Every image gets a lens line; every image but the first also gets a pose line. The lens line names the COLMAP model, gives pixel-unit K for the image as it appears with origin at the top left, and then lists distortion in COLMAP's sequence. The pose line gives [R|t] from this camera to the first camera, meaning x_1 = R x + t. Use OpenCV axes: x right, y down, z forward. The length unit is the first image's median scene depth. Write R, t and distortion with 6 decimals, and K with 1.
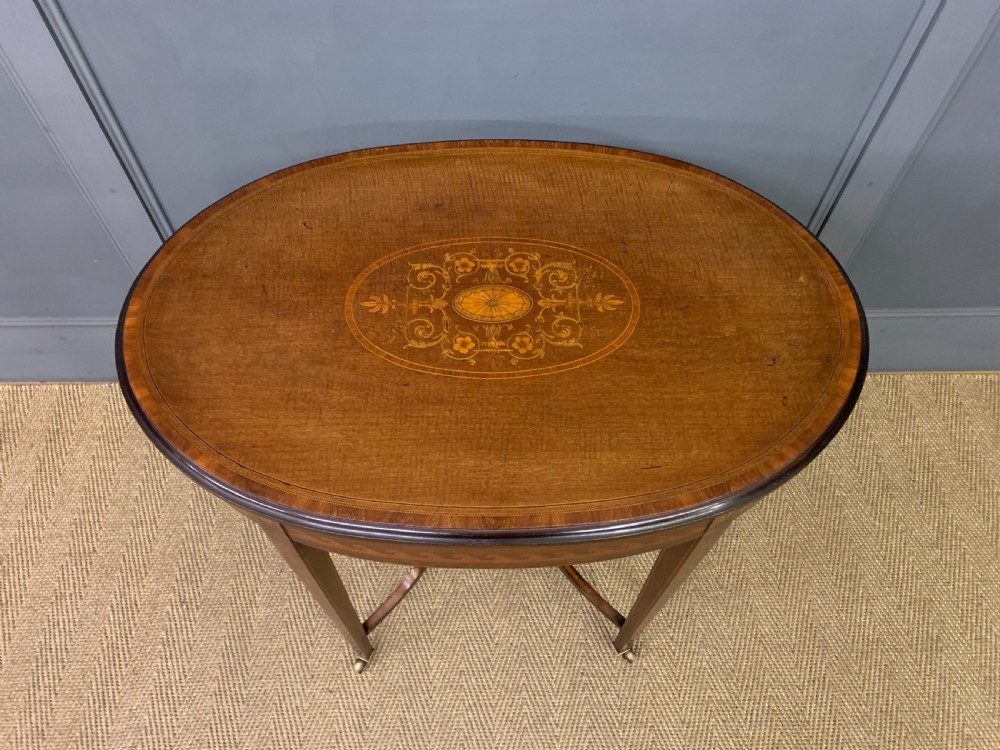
lens RADIAL K [[772.0, 0, 499.9], [0, 772.0, 372.7], [0, 0, 1]] dist [0.024561, -0.010997]
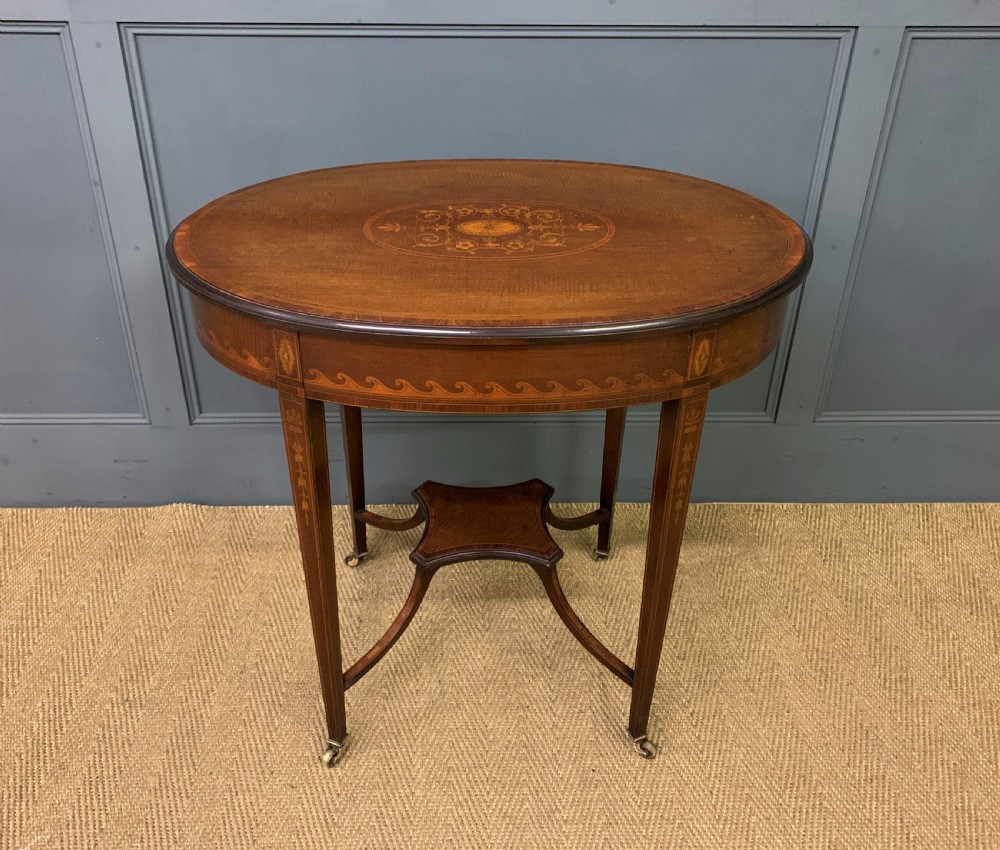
lens RADIAL K [[1004.2, 0, 486.7], [0, 1004.2, 374.2], [0, 0, 1]] dist [0.020813, 0.000000]
pose [[0.999996, -0.002513, 0.000837, -0.014229], [0.002624, 0.896500, -0.443036, 0.745226], [0.000364, 0.443037, 0.896503, -0.255784]]
